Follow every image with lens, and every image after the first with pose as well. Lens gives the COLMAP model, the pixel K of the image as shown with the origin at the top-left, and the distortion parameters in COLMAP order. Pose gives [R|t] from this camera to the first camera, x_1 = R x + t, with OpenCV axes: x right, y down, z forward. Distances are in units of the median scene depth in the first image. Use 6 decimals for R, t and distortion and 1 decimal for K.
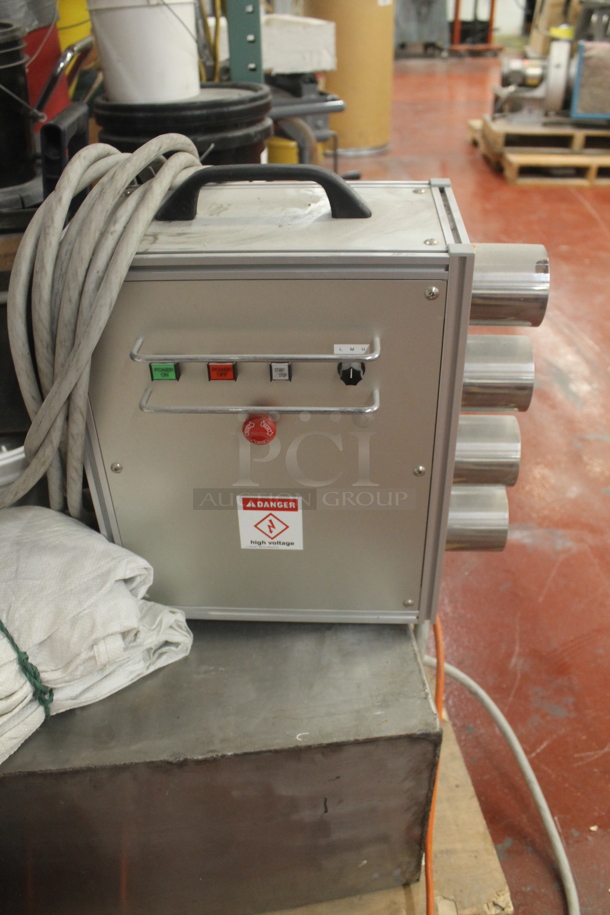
lens RADIAL K [[772.6, 0, 305.0], [0, 772.6, 457.5], [0, 0, 1]] dist [-0.156535, 0.122971]
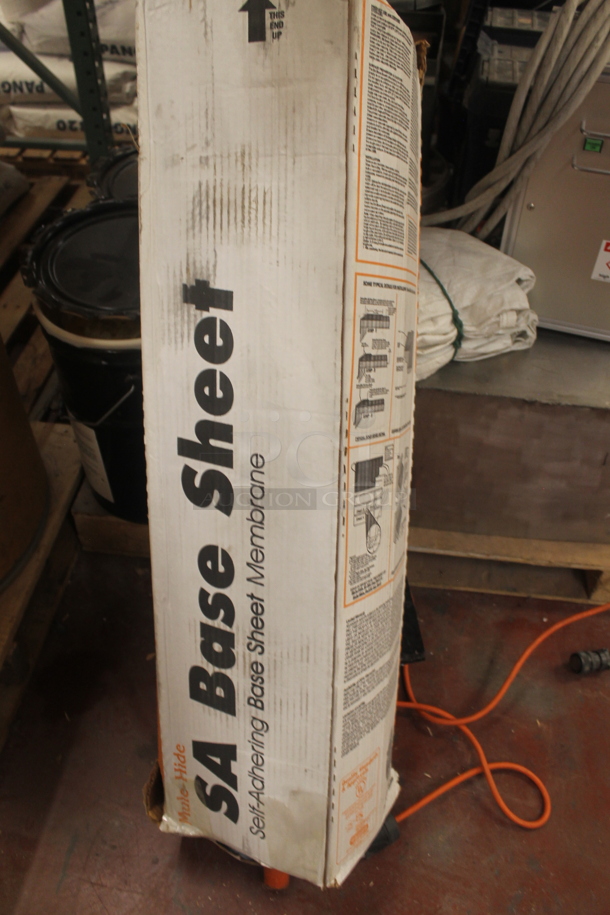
lens RADIAL K [[772.6, 0, 305.0], [0, 772.6, 457.5], [0, 0, 1]] dist [-0.156535, 0.122971]
pose [[0.966244, 0.207692, -0.152437, -0.365925], [-0.170582, 0.959171, 0.225592, 0.243598], [0.193067, -0.191974, 0.962222, -0.663203]]
